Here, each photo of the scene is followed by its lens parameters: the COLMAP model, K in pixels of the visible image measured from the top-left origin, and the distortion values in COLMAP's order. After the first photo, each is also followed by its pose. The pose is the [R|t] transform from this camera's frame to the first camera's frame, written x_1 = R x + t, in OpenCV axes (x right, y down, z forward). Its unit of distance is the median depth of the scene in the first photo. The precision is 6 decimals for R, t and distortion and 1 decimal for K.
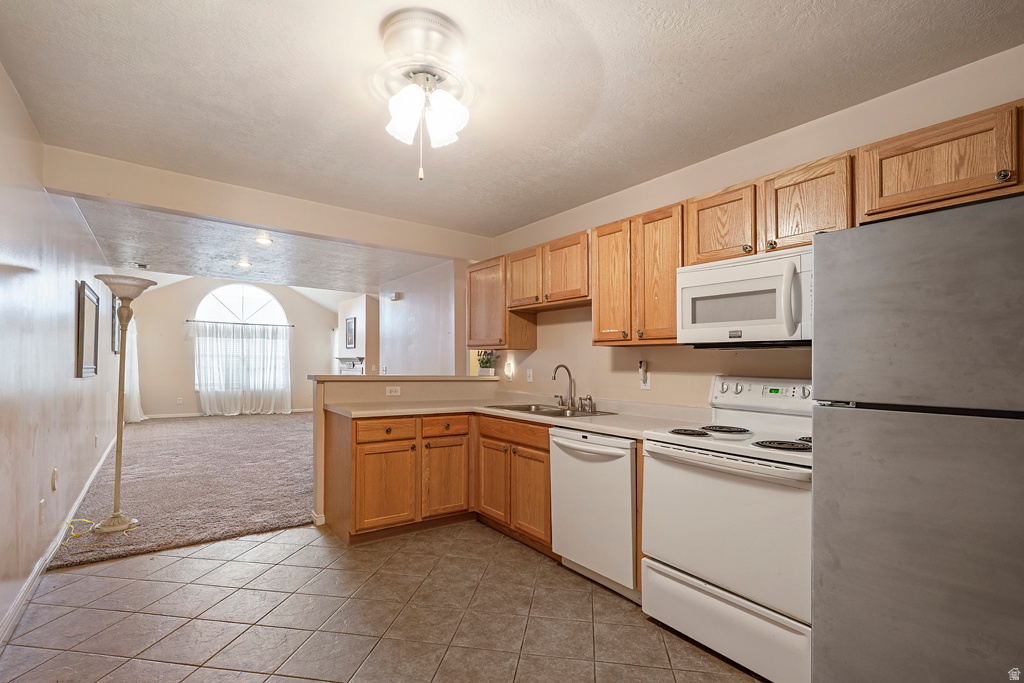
lens RADIAL K [[461.3, 0, 542.9], [0, 461.3, 395.8], [0, 0, 1]] dist [0.012227, -0.001047]
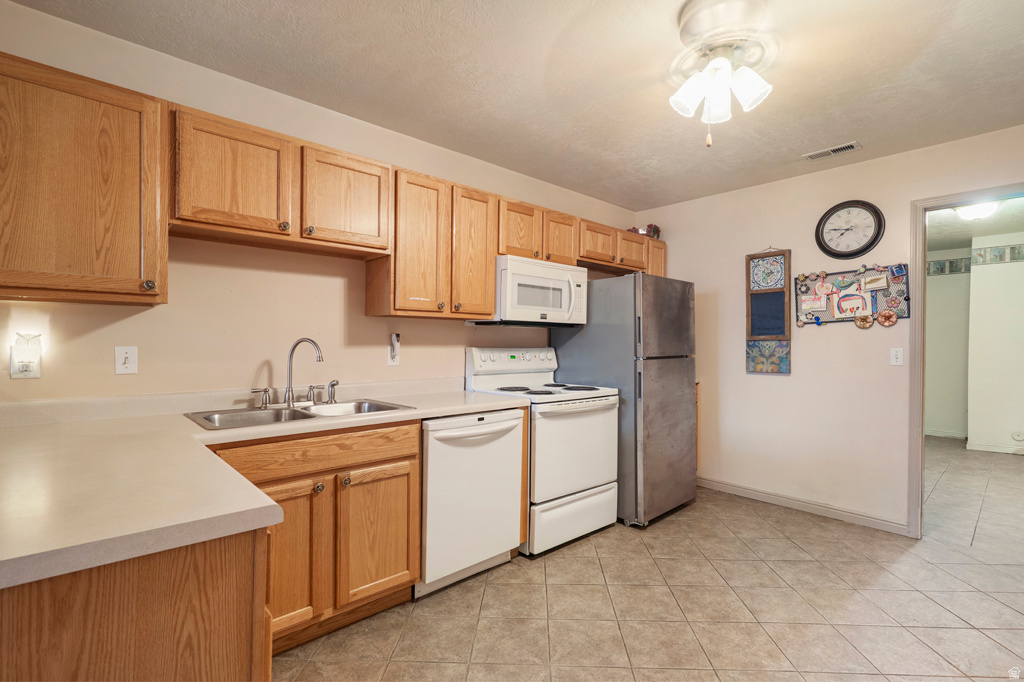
lens RADIAL K [[461.3, 0, 508.7], [0, 461.3, 367.0], [0, 0, 1]] dist [0.012227, -0.001047]
pose [[-0.027598, -0.070012, 0.997164, -0.803614], [0.063146, 0.995430, 0.071638, -0.073541], [-0.997623, 0.064944, -0.023050, 0.958056]]
